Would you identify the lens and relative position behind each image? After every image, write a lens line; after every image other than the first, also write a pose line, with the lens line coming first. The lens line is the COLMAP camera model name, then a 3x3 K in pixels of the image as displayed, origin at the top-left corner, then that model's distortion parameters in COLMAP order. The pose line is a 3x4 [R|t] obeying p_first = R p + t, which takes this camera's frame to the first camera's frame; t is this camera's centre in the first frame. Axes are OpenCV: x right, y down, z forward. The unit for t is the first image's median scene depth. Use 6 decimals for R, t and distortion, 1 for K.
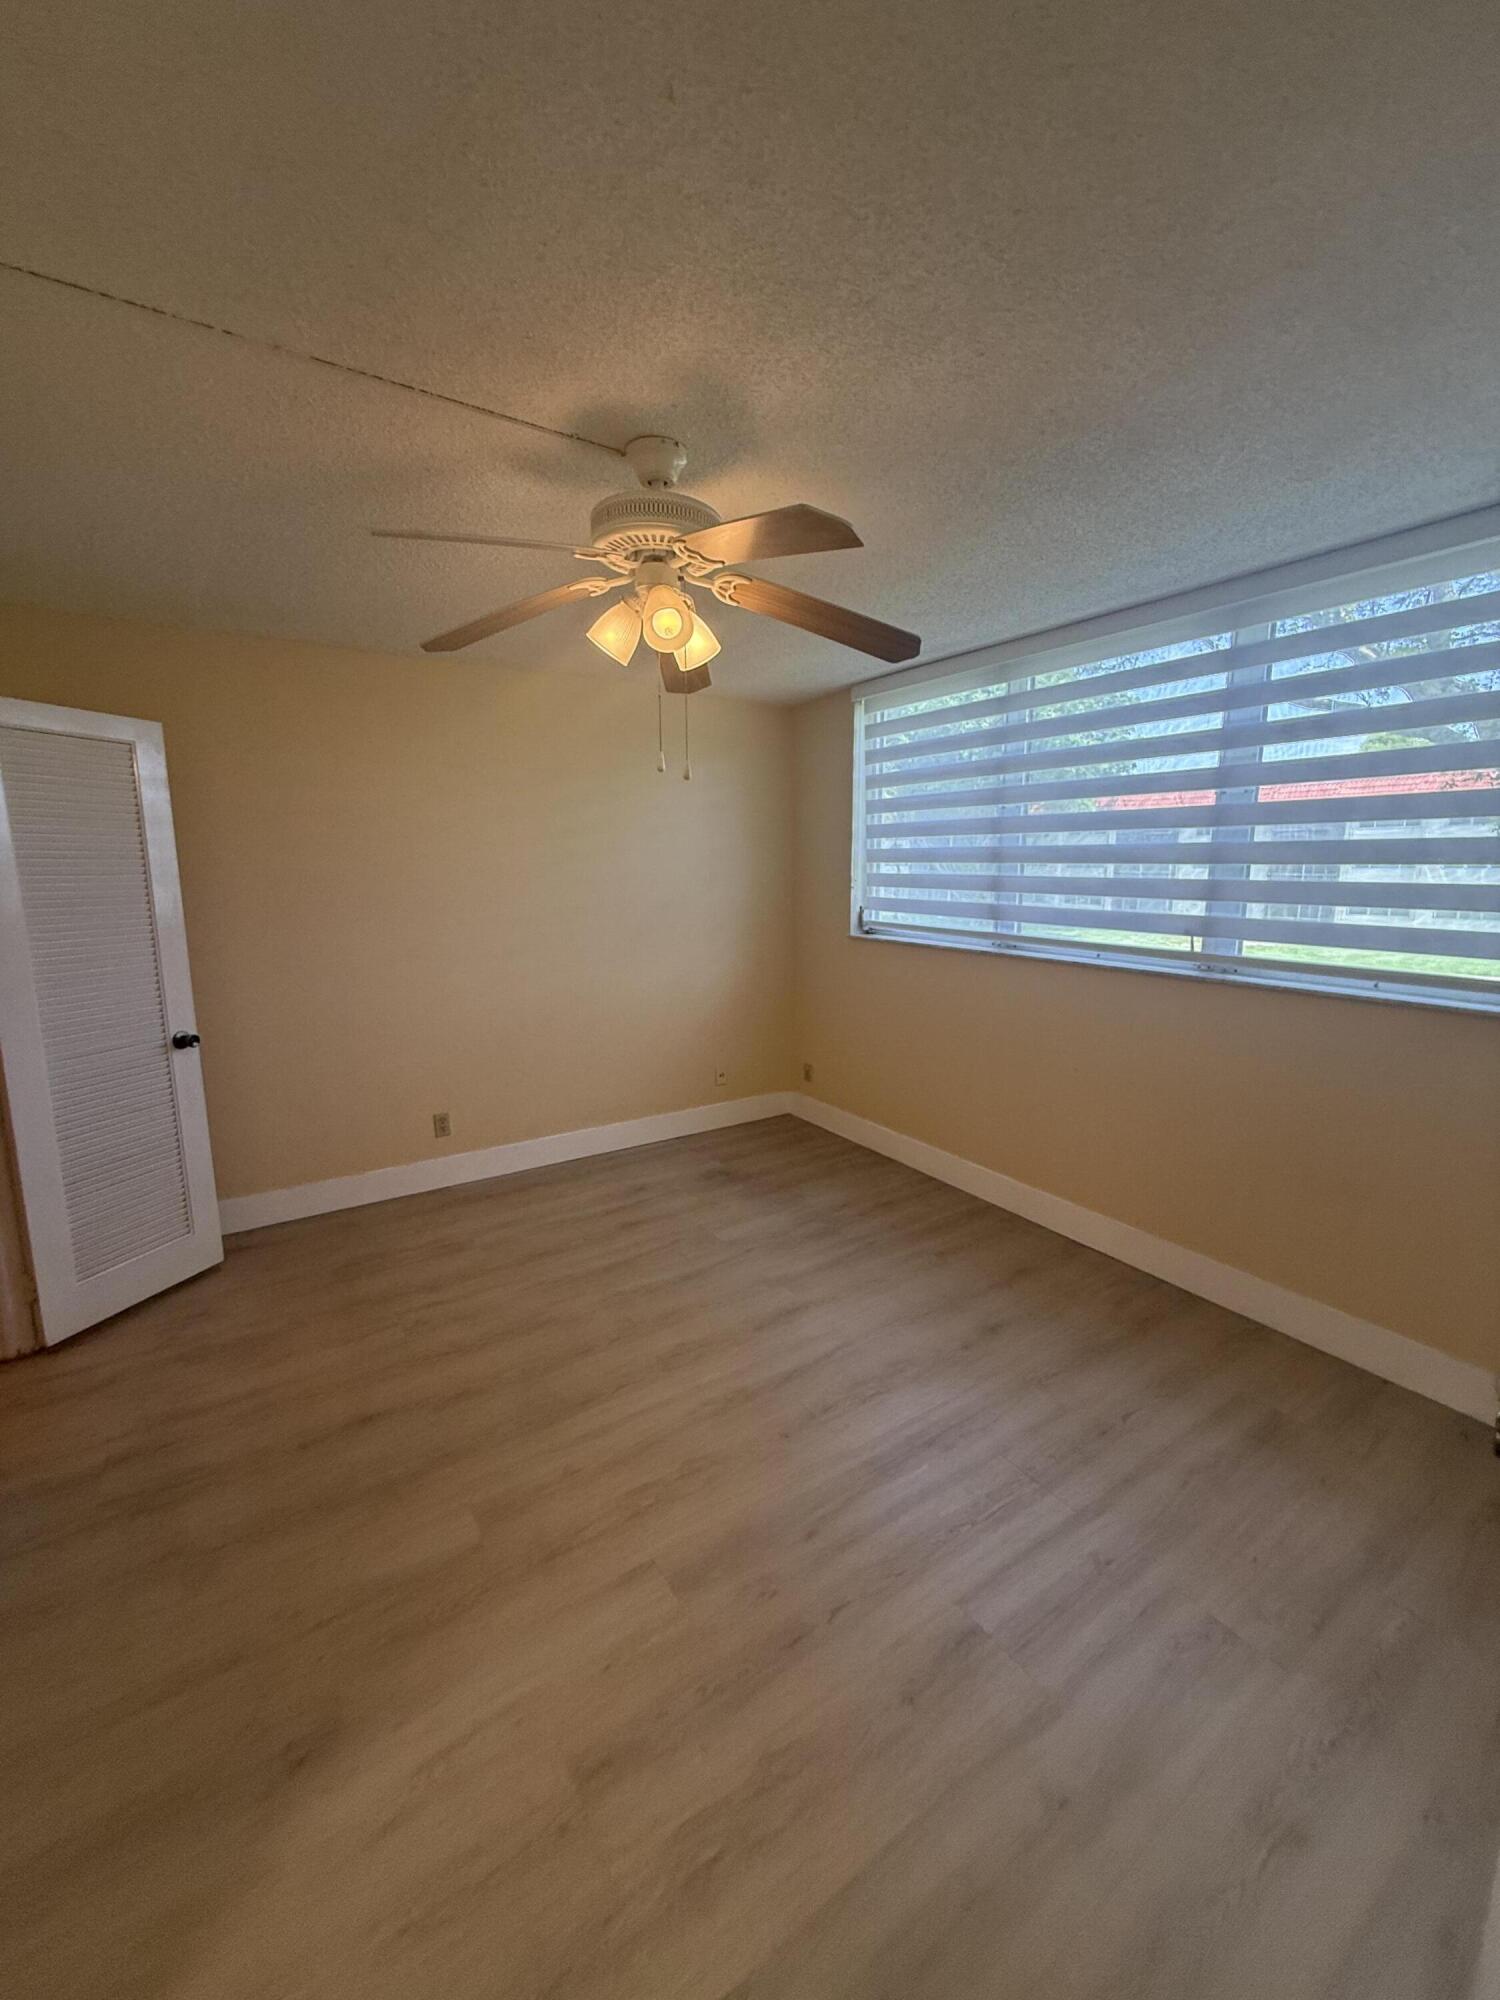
lens RADIAL K [[800.8, 0, 748.6], [0, 800.8, 995.4], [0, 0, 1]] dist [0.003784, -0.000309]
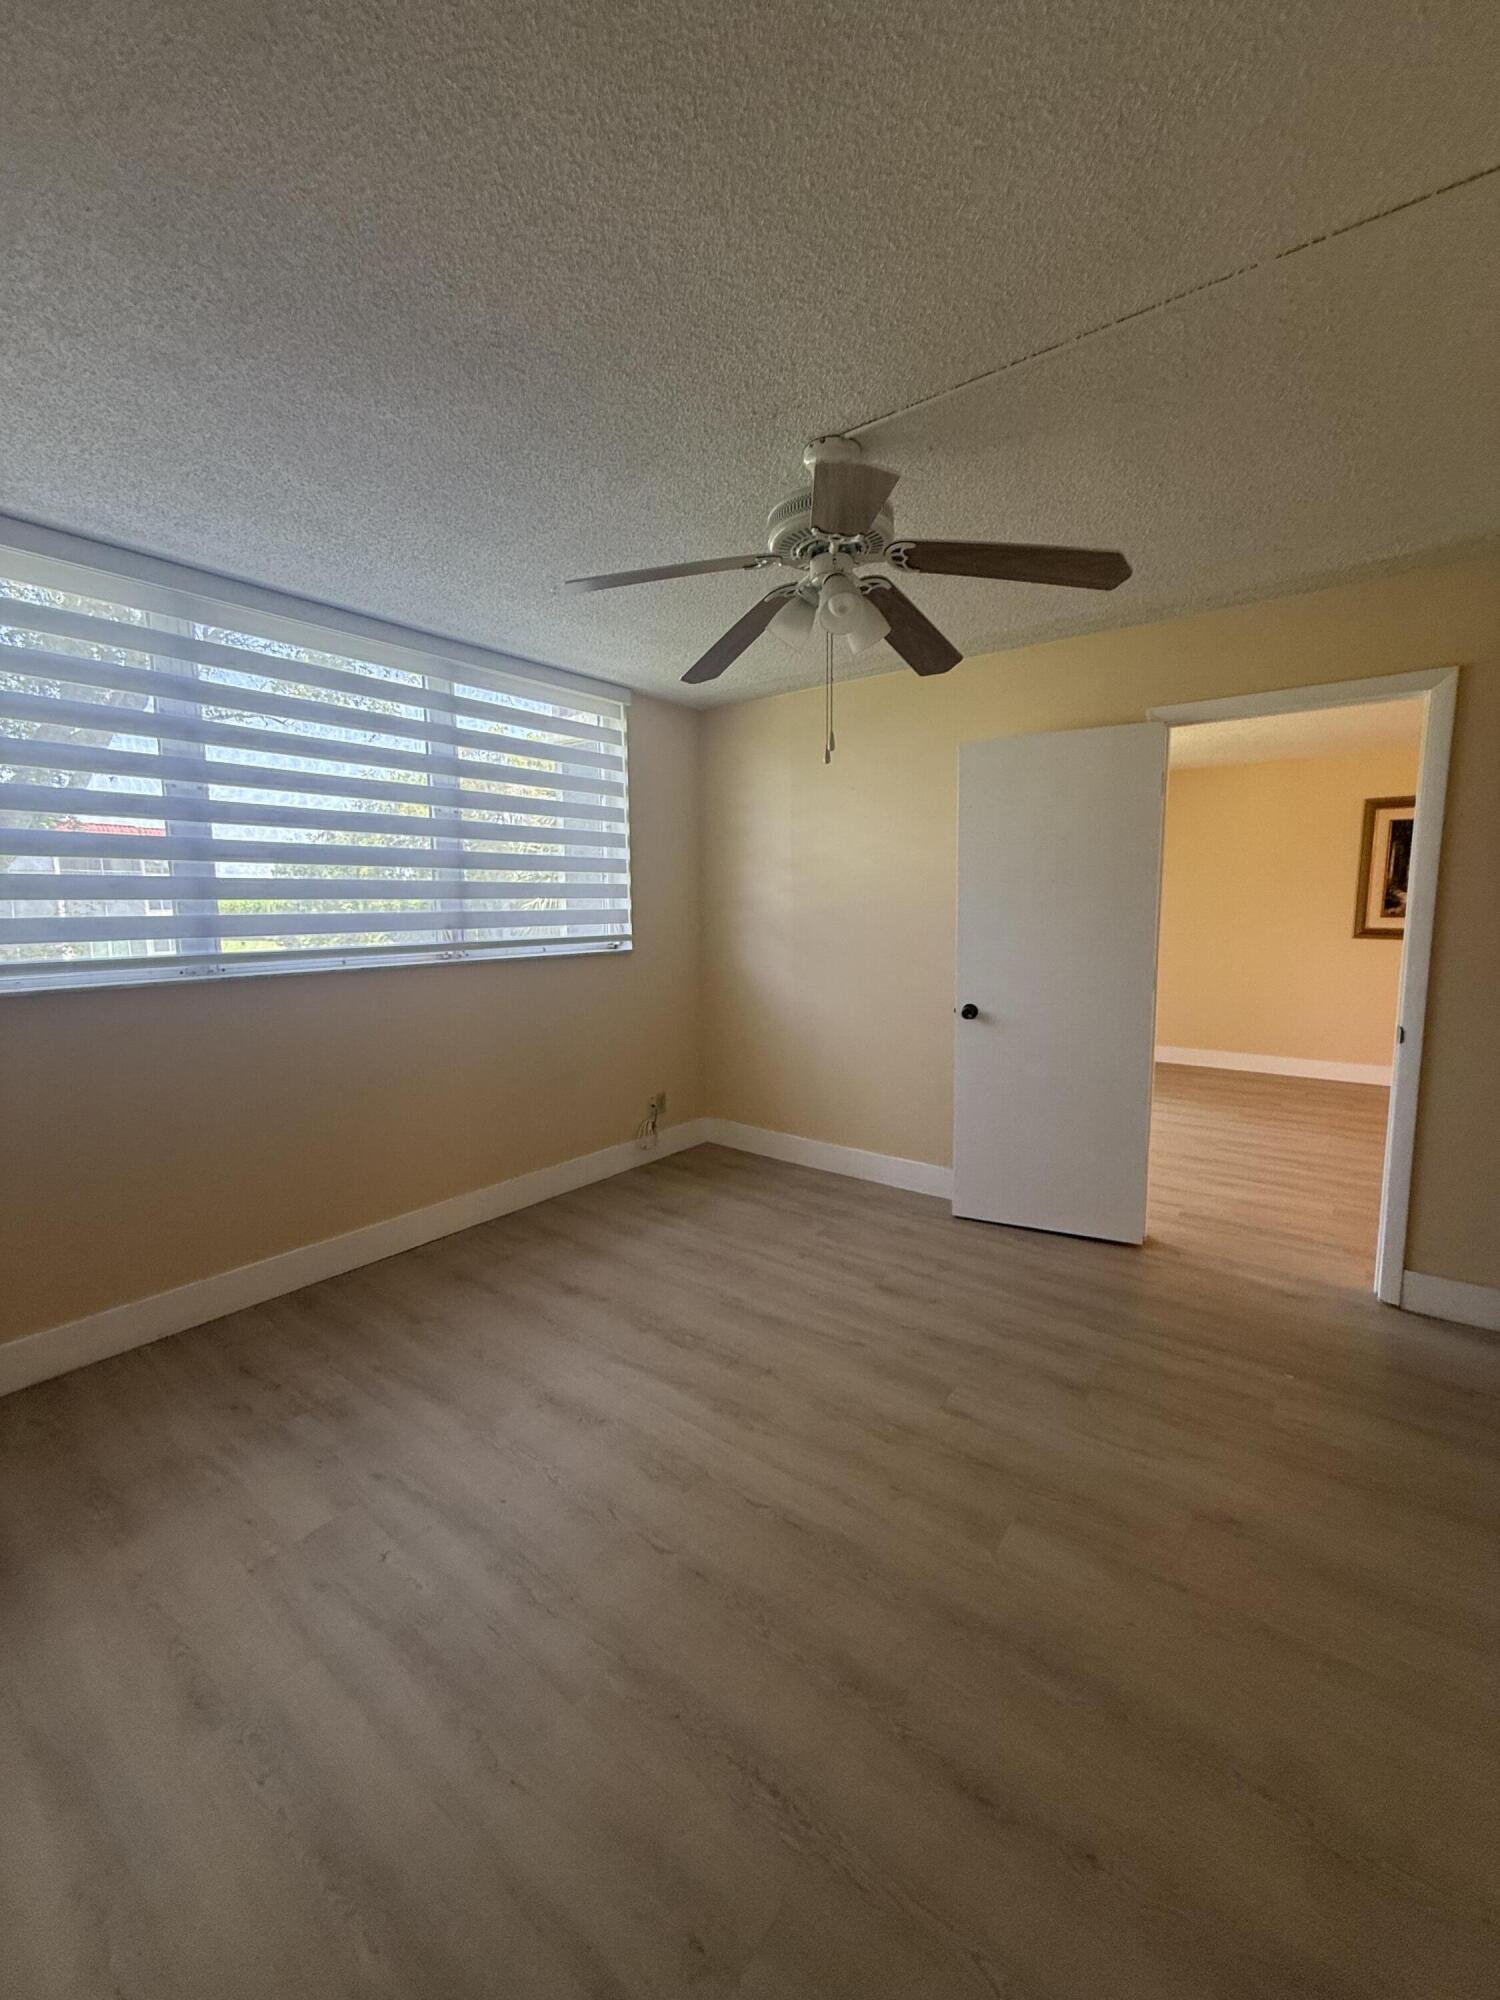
lens RADIAL K [[800.8, 0, 749.5], [0, 800.8, 1001.7], [0, 0, 1]] dist [0.003784, -0.000309]
pose [[-0.320963, -0.116136, 0.939944, -0.847875], [0.166655, 0.970042, 0.176762, -0.127502], [-0.932314, 0.213381, -0.291993, 1.142488]]
